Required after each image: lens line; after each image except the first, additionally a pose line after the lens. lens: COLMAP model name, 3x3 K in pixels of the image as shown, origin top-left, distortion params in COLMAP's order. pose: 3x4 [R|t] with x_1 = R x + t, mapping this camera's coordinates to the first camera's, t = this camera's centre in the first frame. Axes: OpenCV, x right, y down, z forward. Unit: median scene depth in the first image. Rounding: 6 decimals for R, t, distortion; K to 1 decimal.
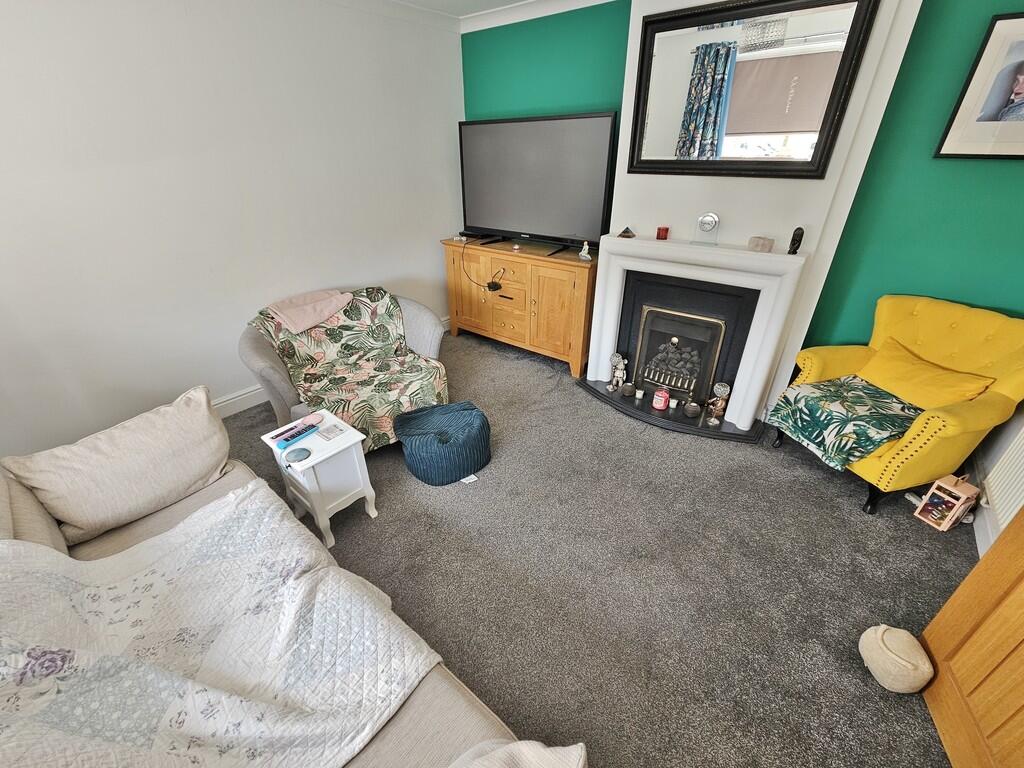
lens RADIAL K [[418.5, 0, 511.1], [0, 418.5, 382.3], [0, 0, 1]] dist [0.000105, 0.000059]
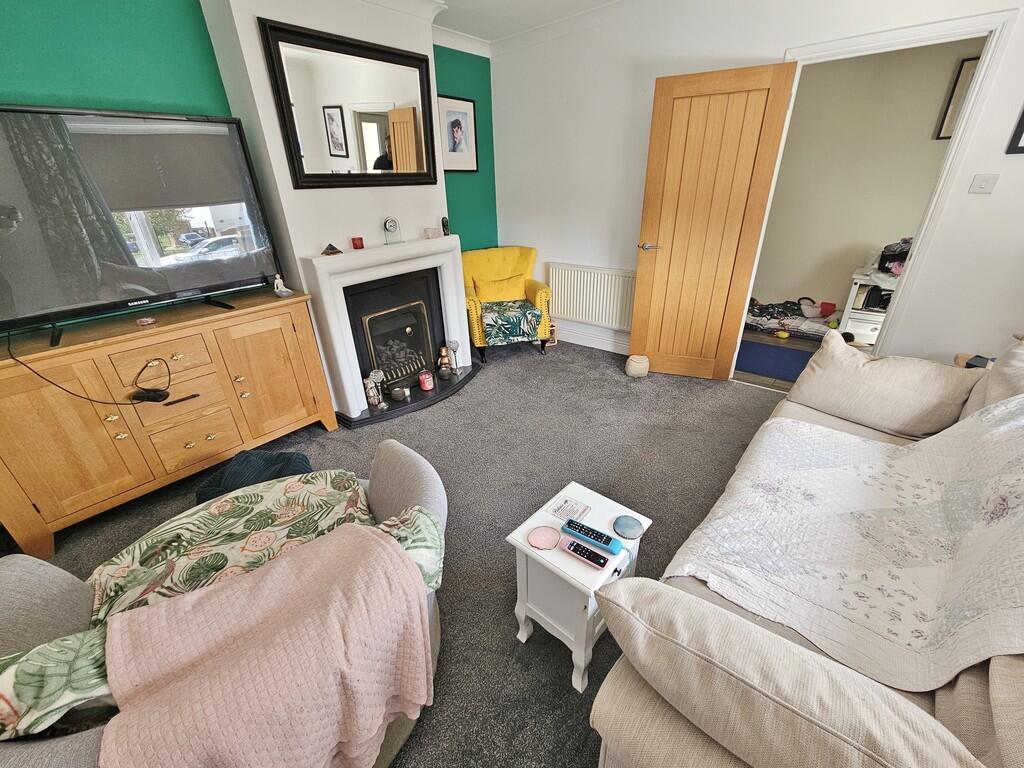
lens RADIAL K [[418.5, 0, 507.5], [0, 418.5, 387.2], [0, 0, 1]] dist [0.000105, 0.000059]
pose [[0.053857, -0.435430, 0.898610, -0.710643], [0.519213, 0.780907, 0.347278, -0.246683], [-0.852946, 0.447866, 0.268138, 0.570924]]
